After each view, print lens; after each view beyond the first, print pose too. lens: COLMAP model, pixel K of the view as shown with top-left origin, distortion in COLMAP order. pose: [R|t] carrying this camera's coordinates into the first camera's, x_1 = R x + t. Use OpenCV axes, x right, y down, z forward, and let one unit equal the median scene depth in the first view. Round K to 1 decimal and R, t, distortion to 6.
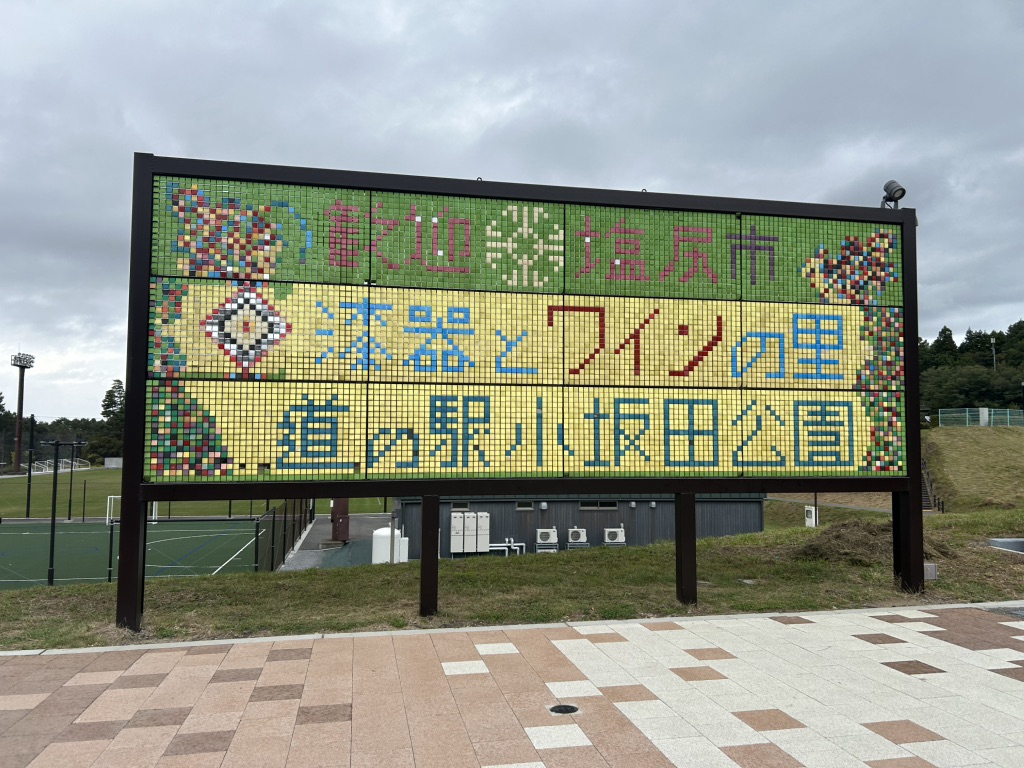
lens RADIAL K [[758.9, 0, 510.8], [0, 758.9, 401.1], [0, 0, 1]] dist [0.073228, -0.055489]
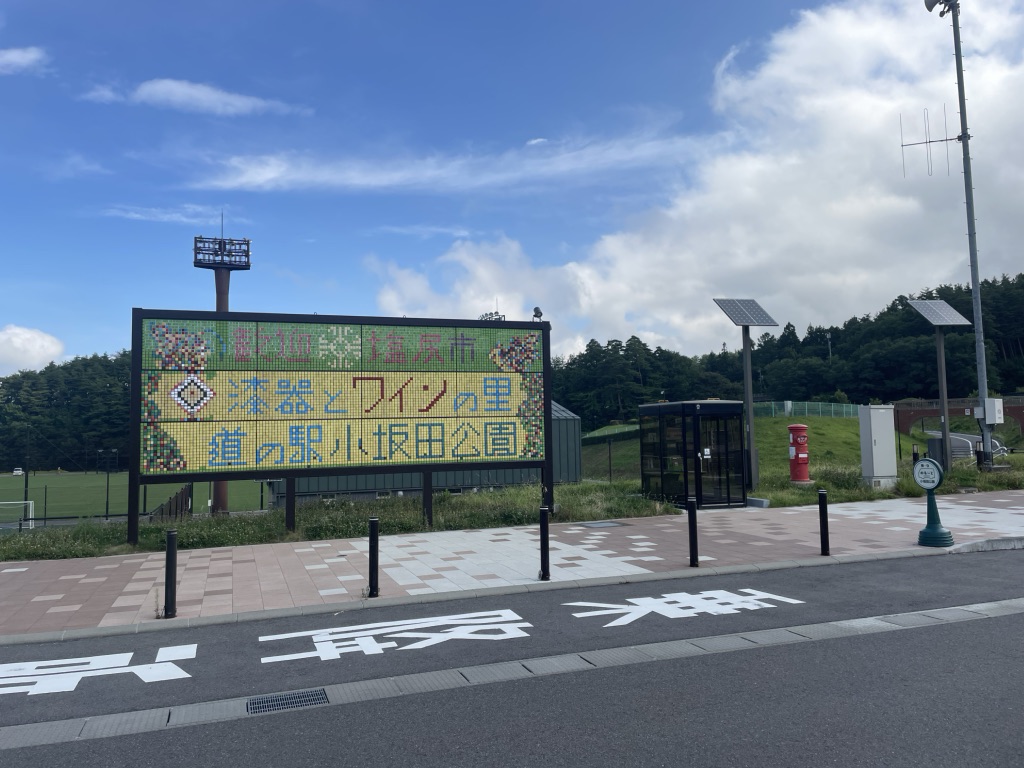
lens RADIAL K [[758.9, 0, 503.4], [0, 758.9, 387.1], [0, 0, 1]] dist [0.073228, -0.055489]
pose [[0.989330, -0.015499, 0.144868, 0.146231], [0.017144, 0.999802, -0.010114, -0.074587], [-0.144682, 0.012490, 0.989399, -0.970295]]
